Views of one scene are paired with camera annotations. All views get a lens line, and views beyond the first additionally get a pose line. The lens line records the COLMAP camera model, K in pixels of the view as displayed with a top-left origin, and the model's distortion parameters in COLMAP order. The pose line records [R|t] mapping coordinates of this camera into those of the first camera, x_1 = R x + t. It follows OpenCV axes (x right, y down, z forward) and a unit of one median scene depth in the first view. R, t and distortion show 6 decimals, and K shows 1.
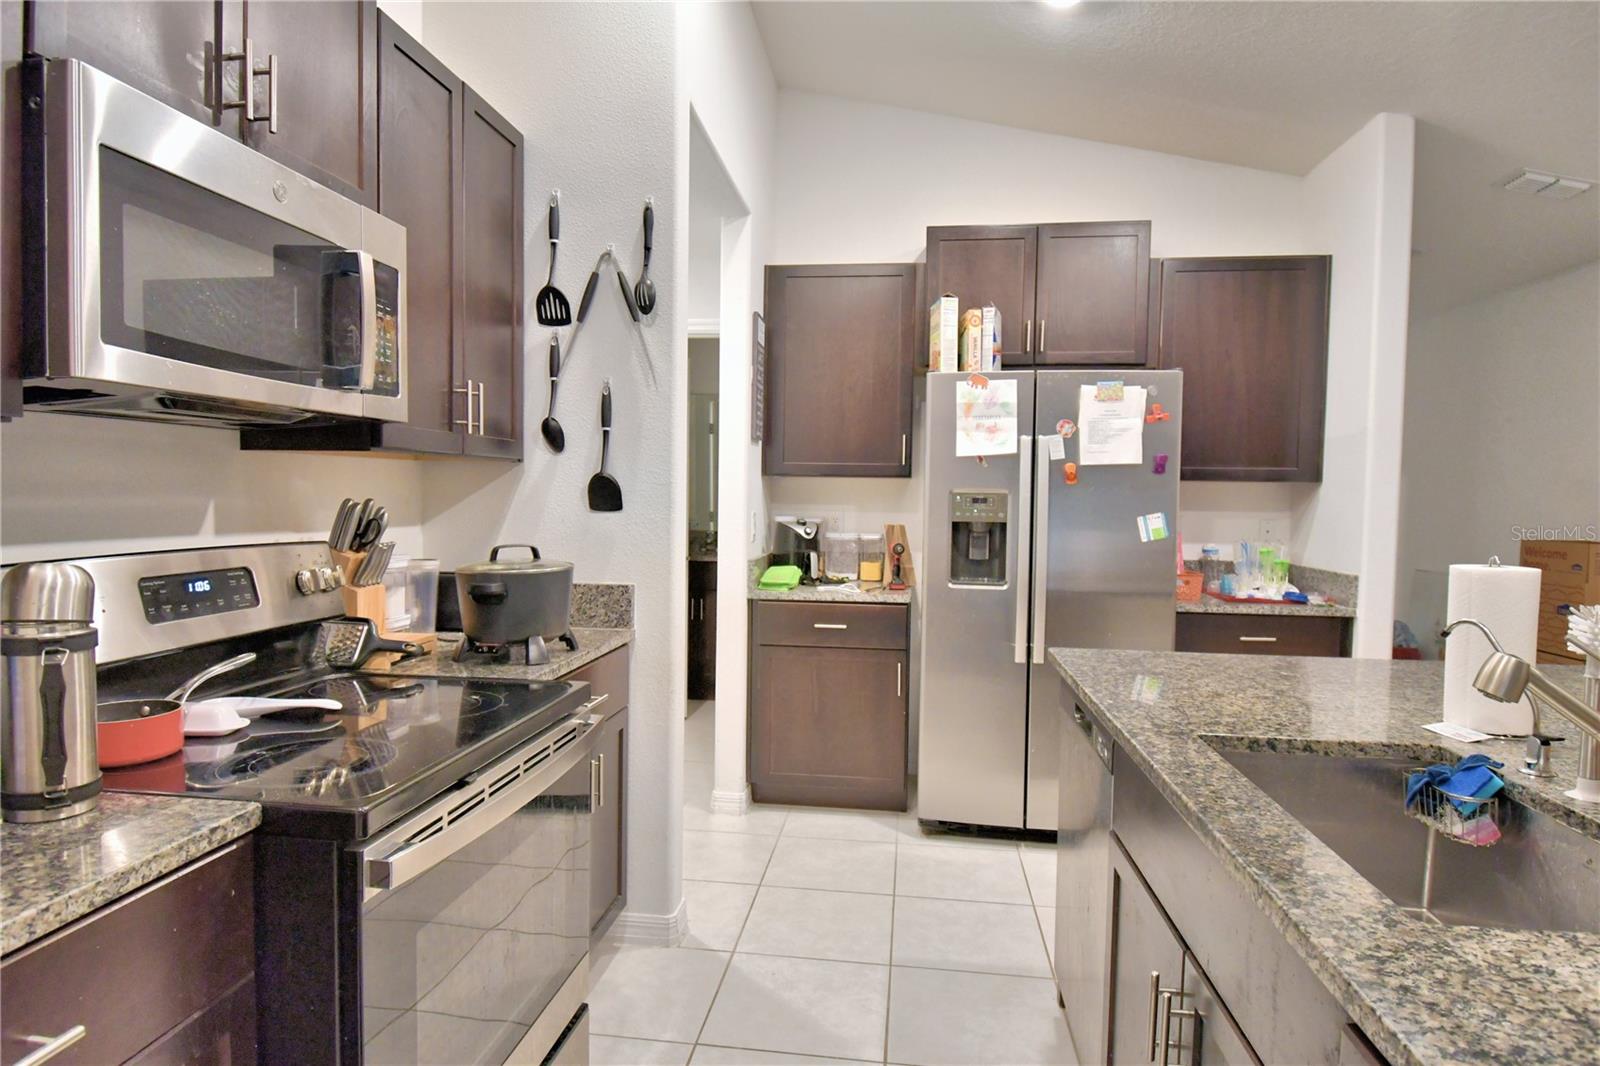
lens RADIAL K [[916.5, 0, 797.5], [0, 916.5, 532.0], [0, 0, 1]] dist [0.006175, -0.000983]
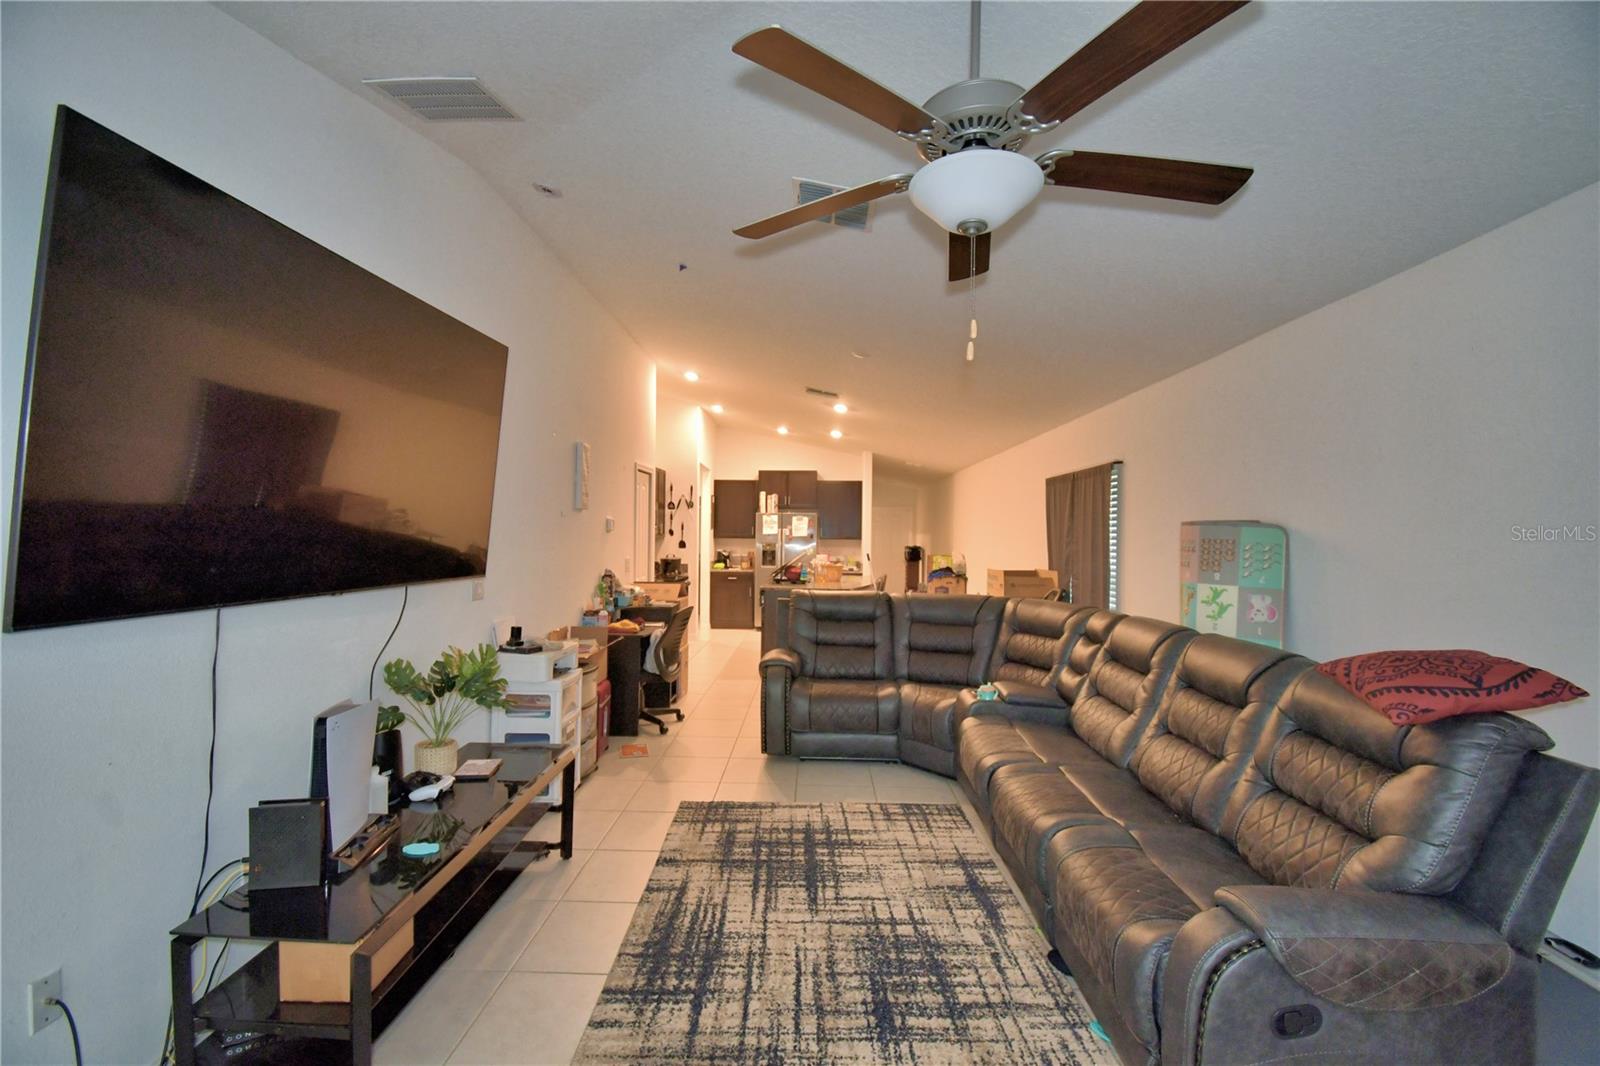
lens RADIAL K [[702.2, 0, 795.3], [0, 702.2, 533.9], [0, 0, 1]] dist [0.012100, -0.020666]
pose [[0.995671, -0.003933, 0.092863, 0.036653], [0.007854, 0.999091, -0.041896, 0.059921], [-0.092614, 0.042444, 0.994797, -2.680030]]
